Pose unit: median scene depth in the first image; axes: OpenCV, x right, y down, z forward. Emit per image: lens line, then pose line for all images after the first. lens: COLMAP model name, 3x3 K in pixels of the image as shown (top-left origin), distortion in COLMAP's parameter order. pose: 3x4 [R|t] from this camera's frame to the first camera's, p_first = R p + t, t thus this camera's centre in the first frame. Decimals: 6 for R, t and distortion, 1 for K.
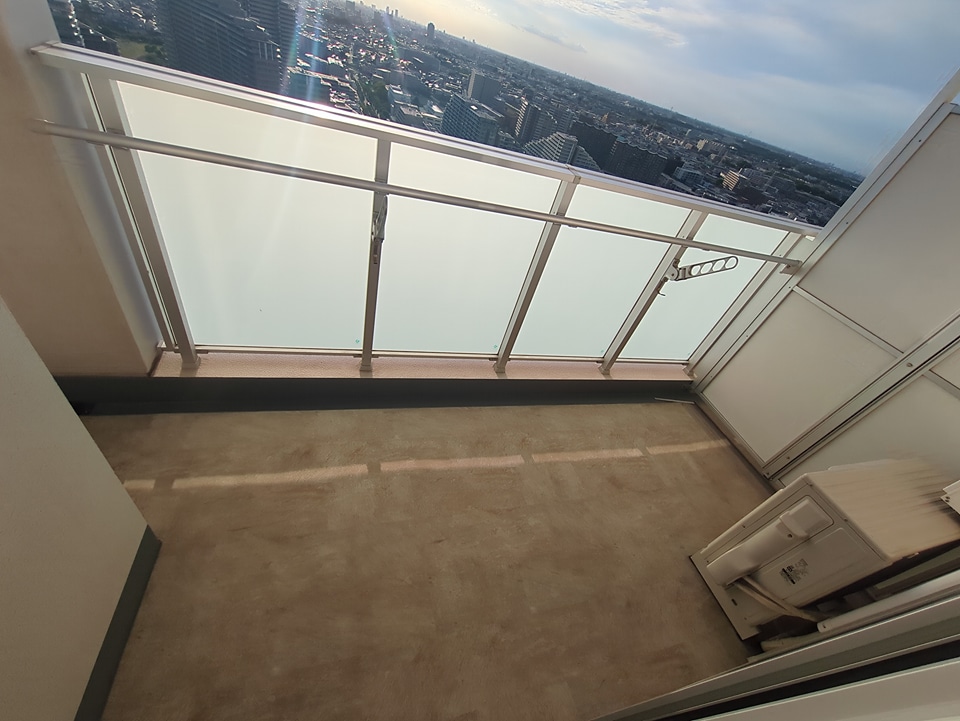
lens RADIAL K [[376.0, 0, 480.3], [0, 376.0, 363.6], [0, 0, 1]] dist [-0.000755, -0.003183]
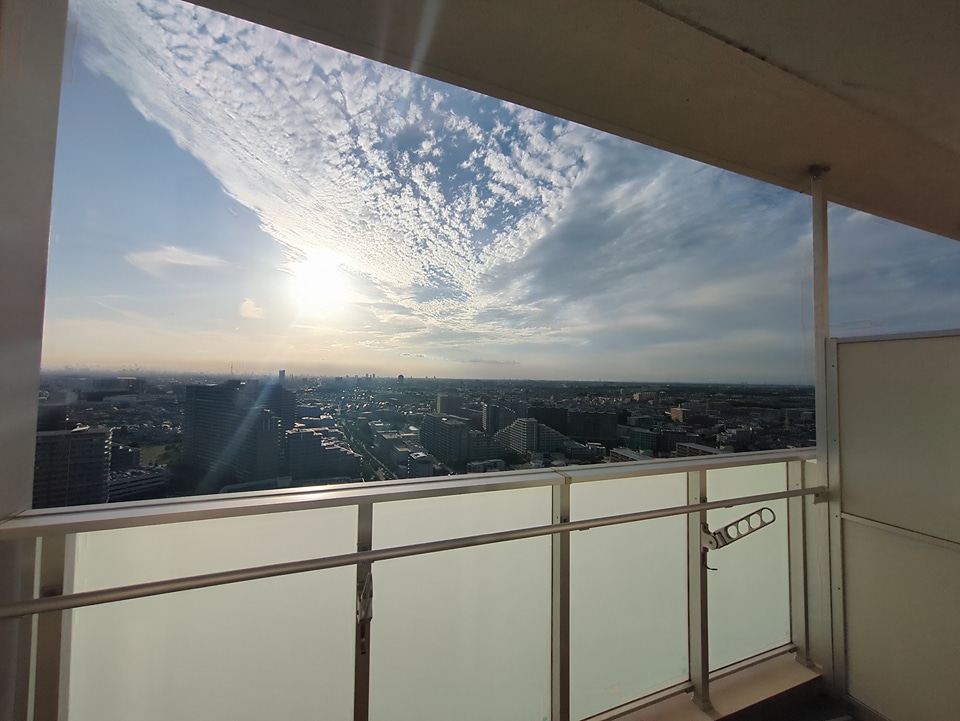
lens RADIAL K [[378.2, 0, 479.8], [0, 378.2, 359.3], [0, 0, 1]] dist [-0.024368, -0.000083]
pose [[0.966584, -0.229884, 0.113443, -0.000287], [0.246108, 0.708302, -0.661618, -0.099095], [0.071743, 0.667429, 0.741210, 0.047586]]
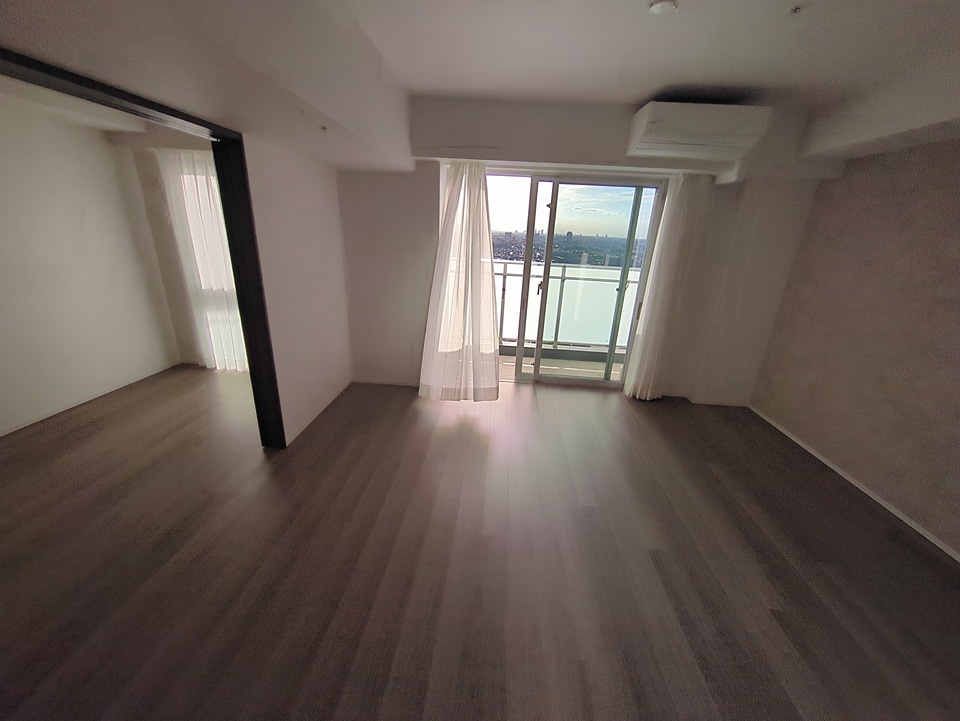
lens RADIAL K [[382.5, 0, 484.5], [0, 382.5, 364.5], [0, 0, 1]] dist [0.001150, 0.000519]
pose [[0.932797, -0.101072, -0.345940, 0.193697], [-0.046751, 0.917827, -0.394218, 1.490506], [0.357357, 0.383898, 0.851421, -1.766684]]
